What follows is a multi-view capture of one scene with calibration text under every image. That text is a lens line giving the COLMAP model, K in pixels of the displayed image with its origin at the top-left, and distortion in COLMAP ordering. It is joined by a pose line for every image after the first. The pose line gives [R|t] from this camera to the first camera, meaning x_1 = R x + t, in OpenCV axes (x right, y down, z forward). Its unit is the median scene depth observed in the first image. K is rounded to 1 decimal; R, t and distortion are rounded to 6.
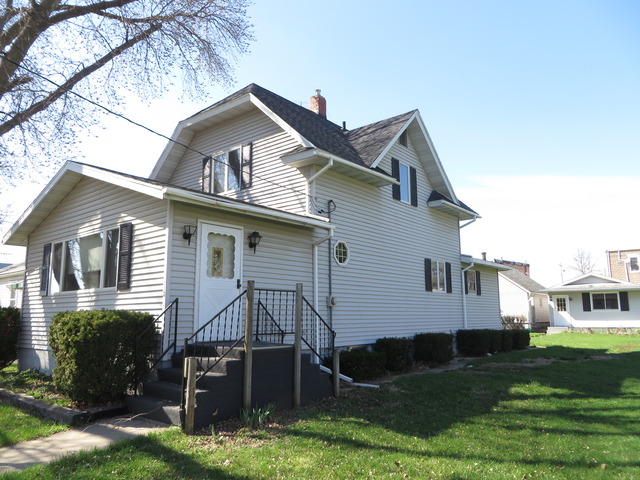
lens RADIAL K [[485.1, 0, 320.0], [0, 485.1, 240.0], [0, 0, 1]] dist [-0.007001, -0.005846]
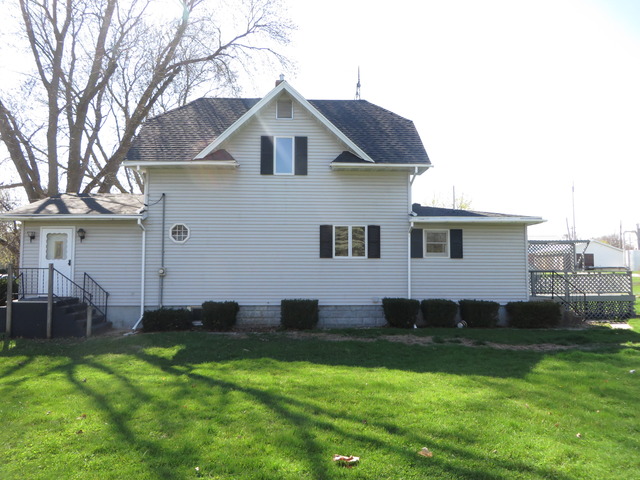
lens RADIAL K [[485.1, 0, 320.0], [0, 485.1, 240.0], [0, 0, 1]] dist [-0.007001, -0.005846]
pose [[0.662463, -0.037215, -0.748169, 1.234389], [0.113049, 0.992293, 0.050740, 0.022096], [0.740515, -0.118194, 0.661565, 0.434826]]
